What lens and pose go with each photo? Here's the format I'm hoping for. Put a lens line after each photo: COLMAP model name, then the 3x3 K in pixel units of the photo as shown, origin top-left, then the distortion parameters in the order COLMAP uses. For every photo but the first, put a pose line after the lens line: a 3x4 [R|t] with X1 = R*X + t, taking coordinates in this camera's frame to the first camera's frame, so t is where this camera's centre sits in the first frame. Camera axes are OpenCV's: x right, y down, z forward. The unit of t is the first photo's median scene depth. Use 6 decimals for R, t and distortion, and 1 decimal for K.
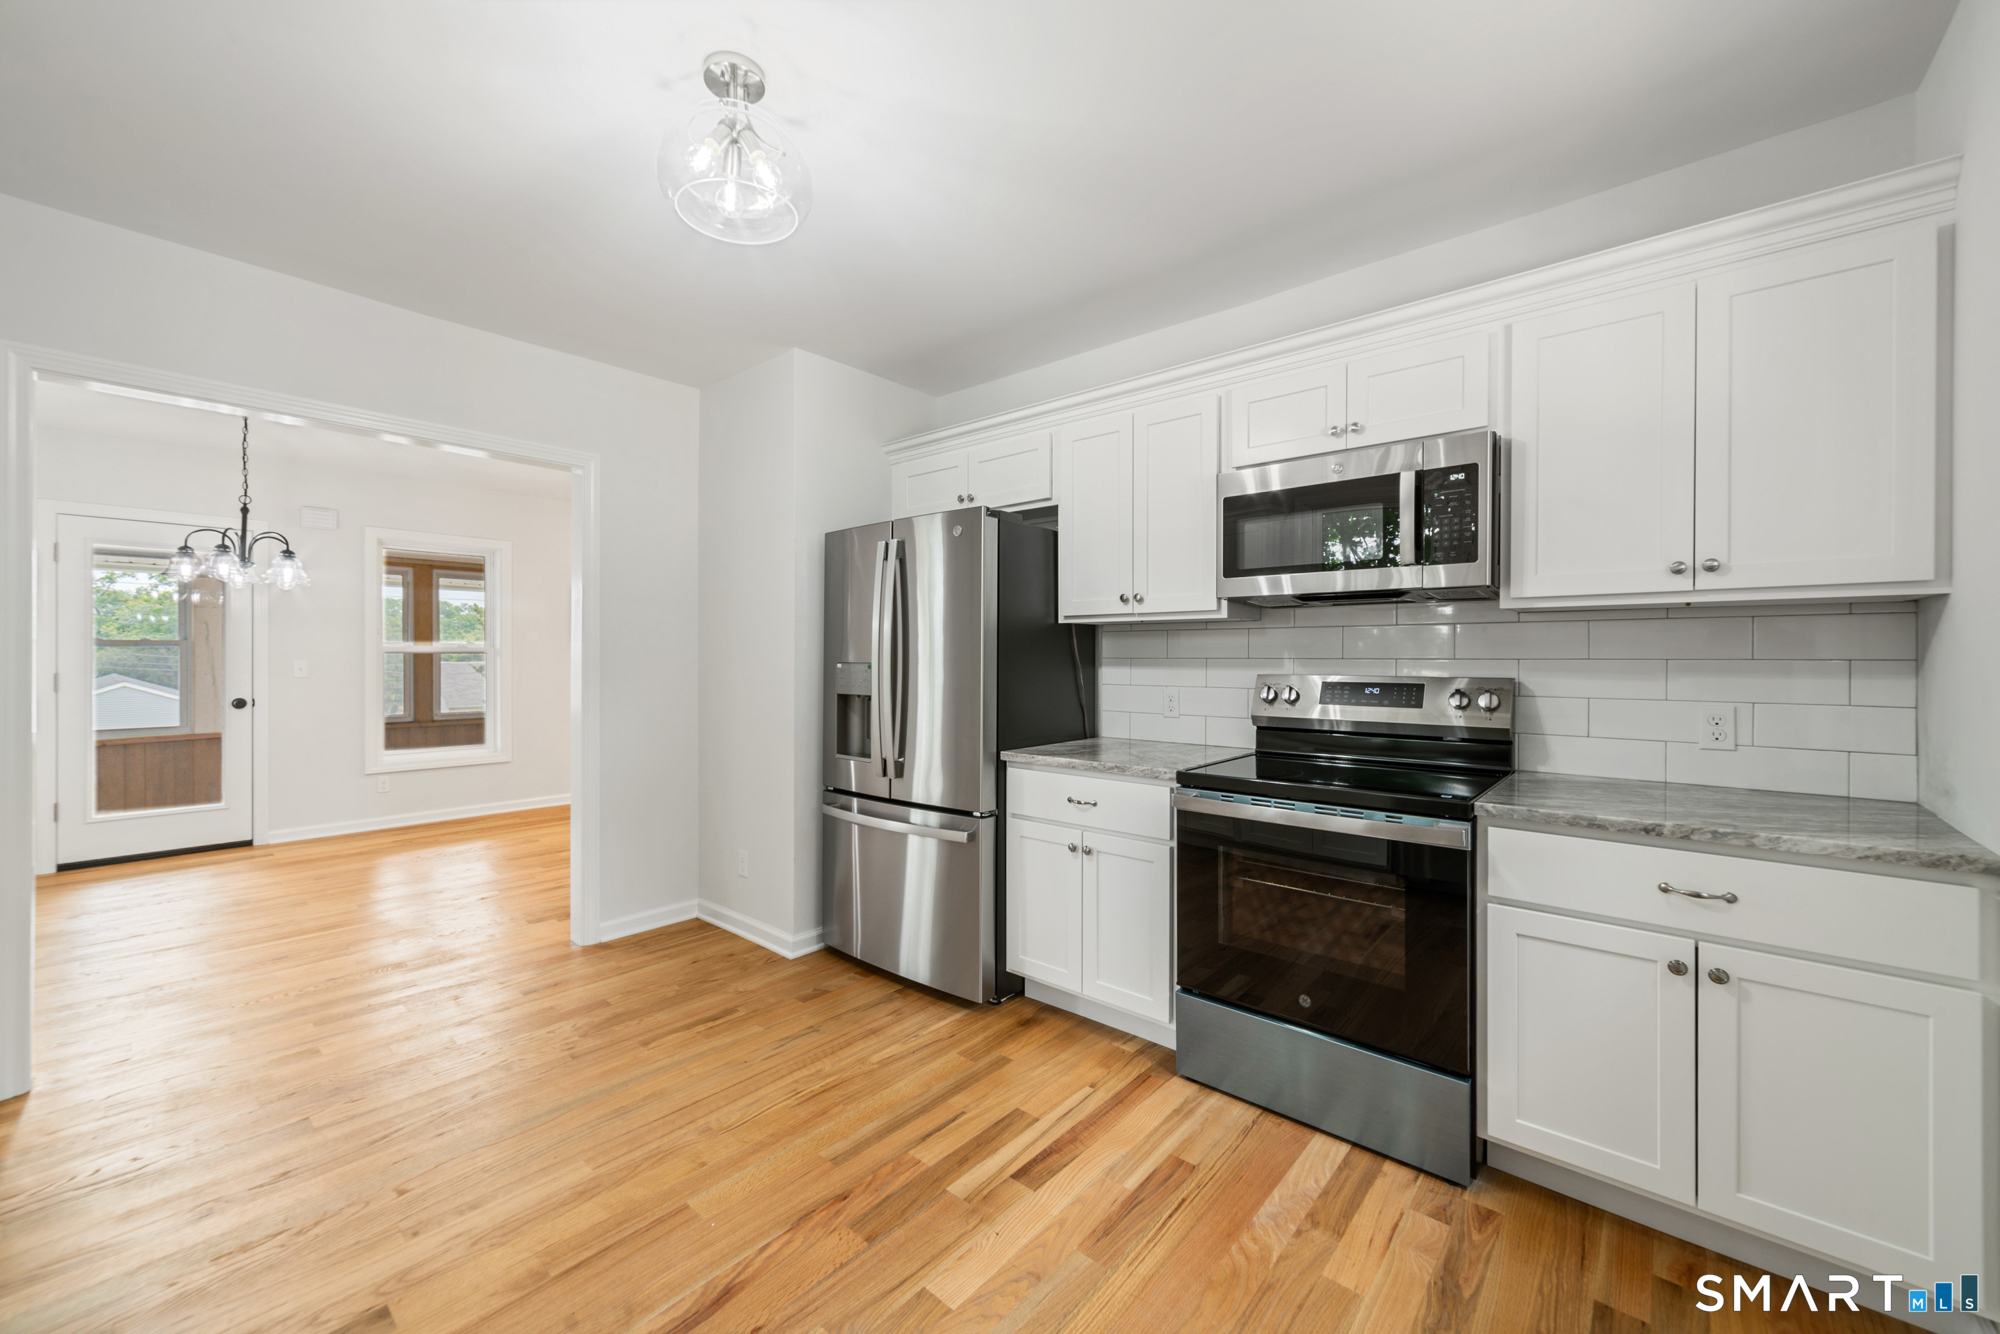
lens RADIAL K [[771.7, 0, 995.9], [0, 771.7, 654.8], [0, 0, 1]] dist [-0.000048, 0.000093]
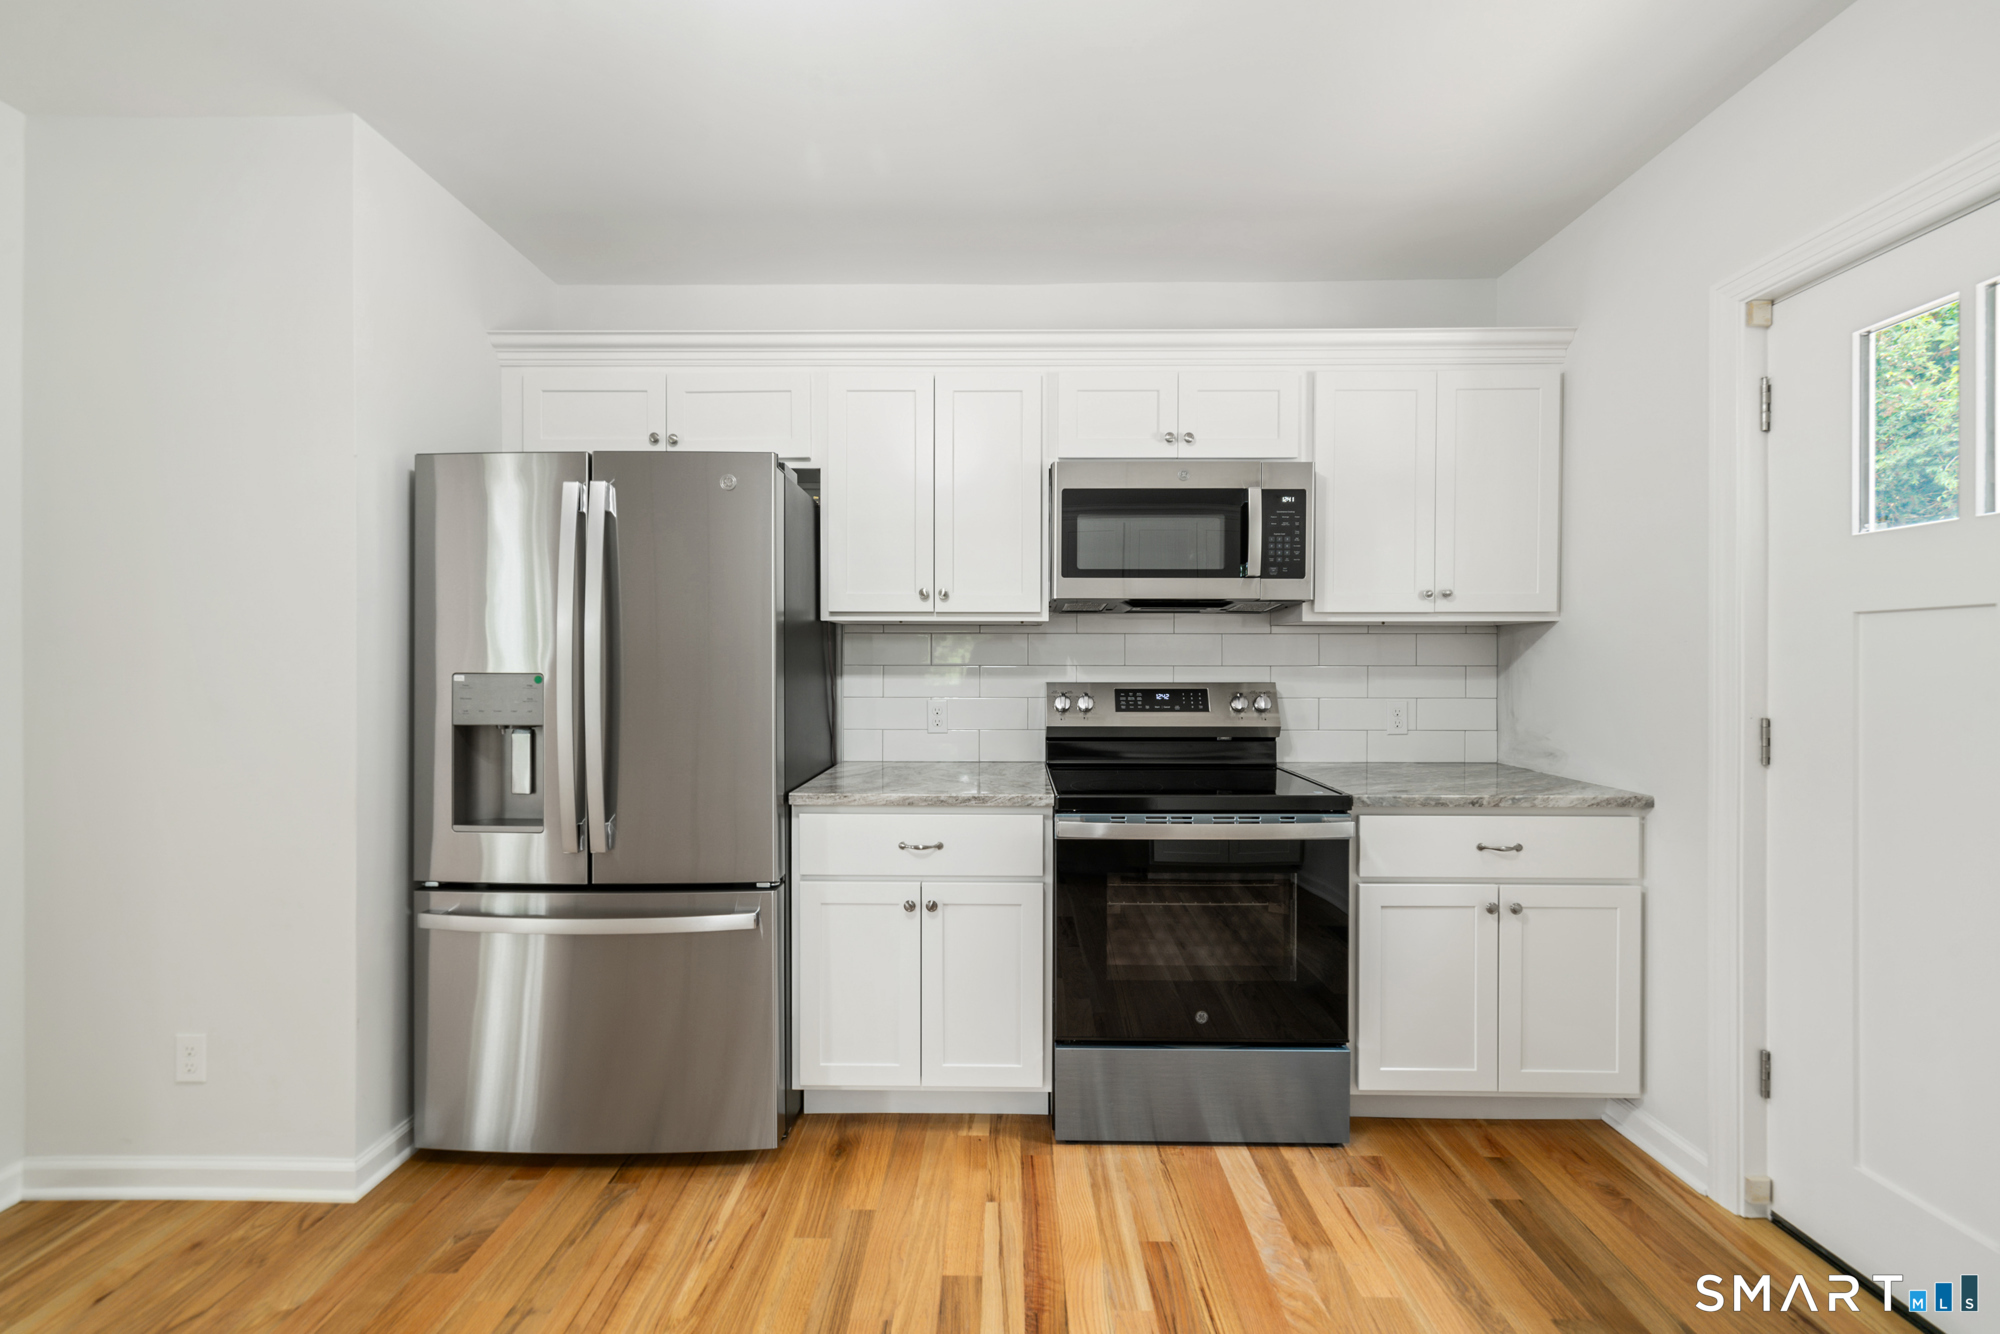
lens RADIAL K [[775.3, 0, 1000.0], [0, 775.3, 667.0], [0, 0, 1]] dist [0.000667, 0.000522]
pose [[0.763597, -0.002888, 0.645686, -0.366182], [-0.001662, 0.999978, 0.006438, 0.000844], [-0.645691, -0.005989, 0.763576, 0.361741]]
